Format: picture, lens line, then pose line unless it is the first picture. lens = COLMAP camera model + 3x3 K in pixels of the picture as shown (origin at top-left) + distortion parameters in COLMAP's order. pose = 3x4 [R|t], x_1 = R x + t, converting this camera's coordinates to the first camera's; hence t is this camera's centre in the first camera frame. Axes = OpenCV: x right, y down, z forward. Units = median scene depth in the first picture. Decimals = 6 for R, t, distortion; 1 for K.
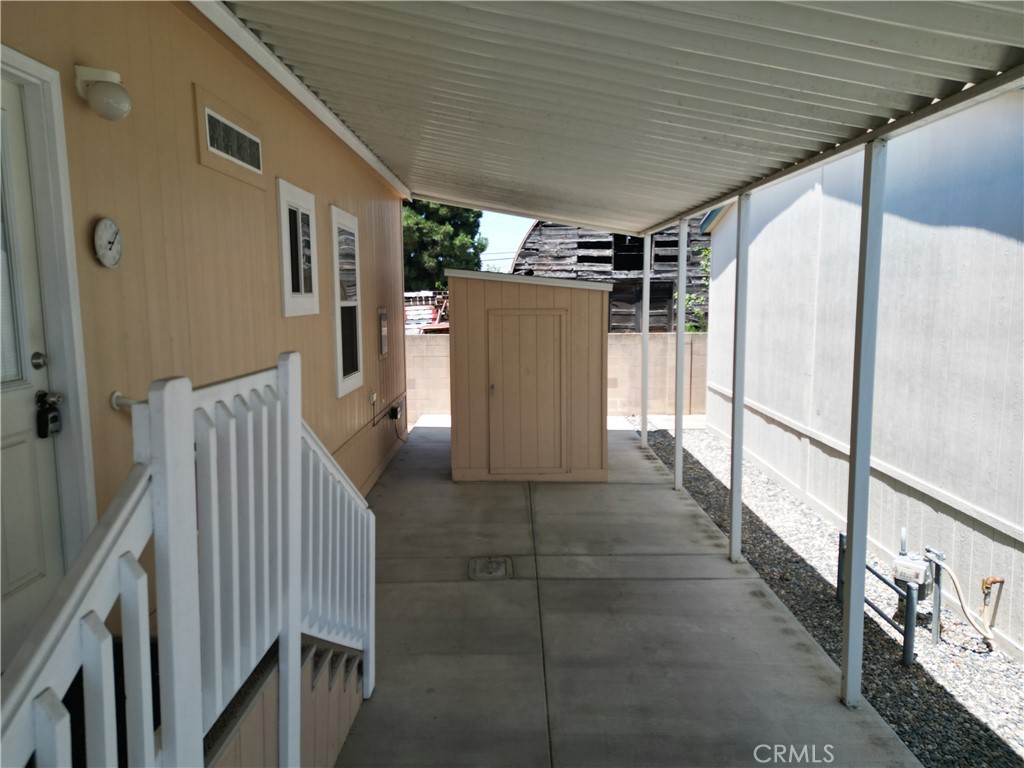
lens RADIAL K [[718.9, 0, 512.0], [0, 718.9, 384.0], [0, 0, 1]] dist [0.061755, -0.002294]
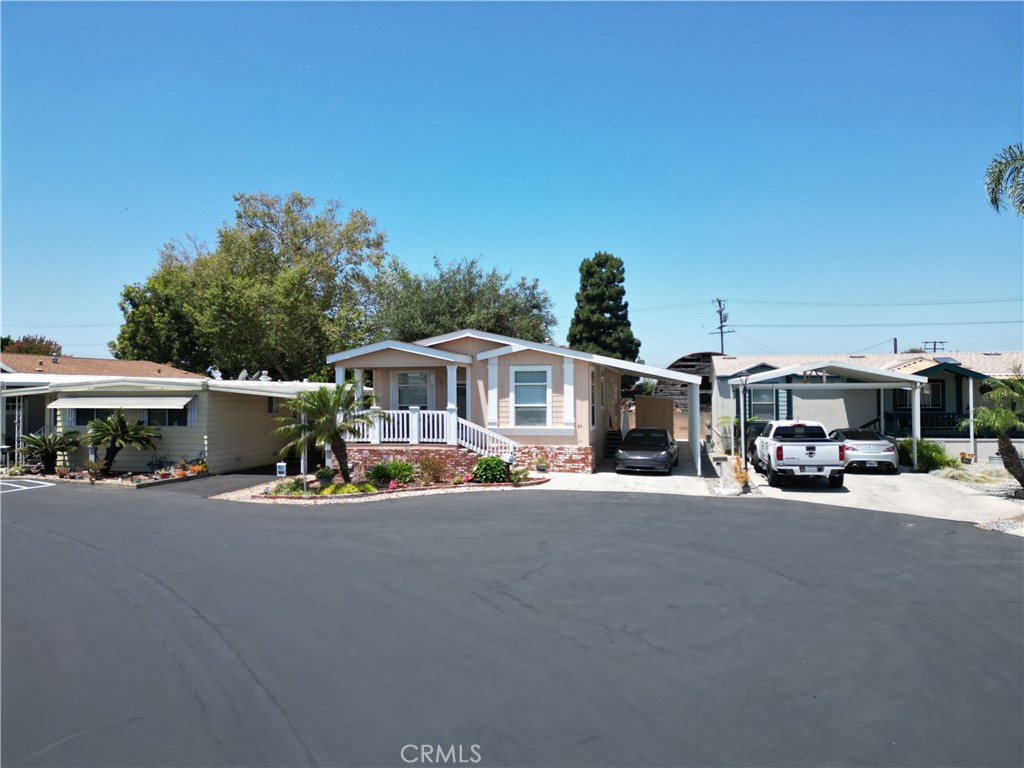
lens RADIAL K [[718.9, 0, 512.0], [0, 718.9, 384.0], [0, 0, 1]] dist [0.061755, -0.002294]
pose [[0.976440, 0.002324, -0.215778, 0.122441], [-0.031390, 0.990836, -0.131374, 0.304868], [0.213496, 0.135052, 0.967564, -2.915755]]
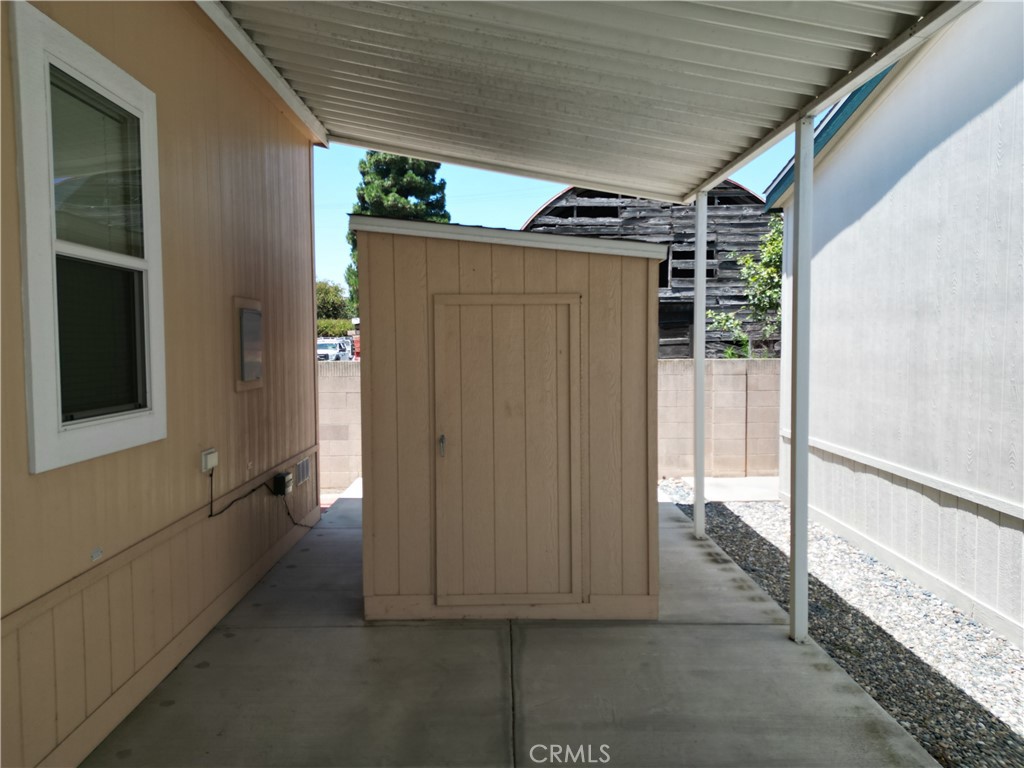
lens RADIAL K [[718.9, 0, 512.0], [0, 718.9, 384.0], [0, 0, 1]] dist [0.061755, -0.002294]
pose [[0.999862, -0.000372, 0.016607, 0.016052], [0.001422, 0.997995, -0.063270, -0.003377], [-0.016550, 0.063285, 0.997858, 0.461199]]
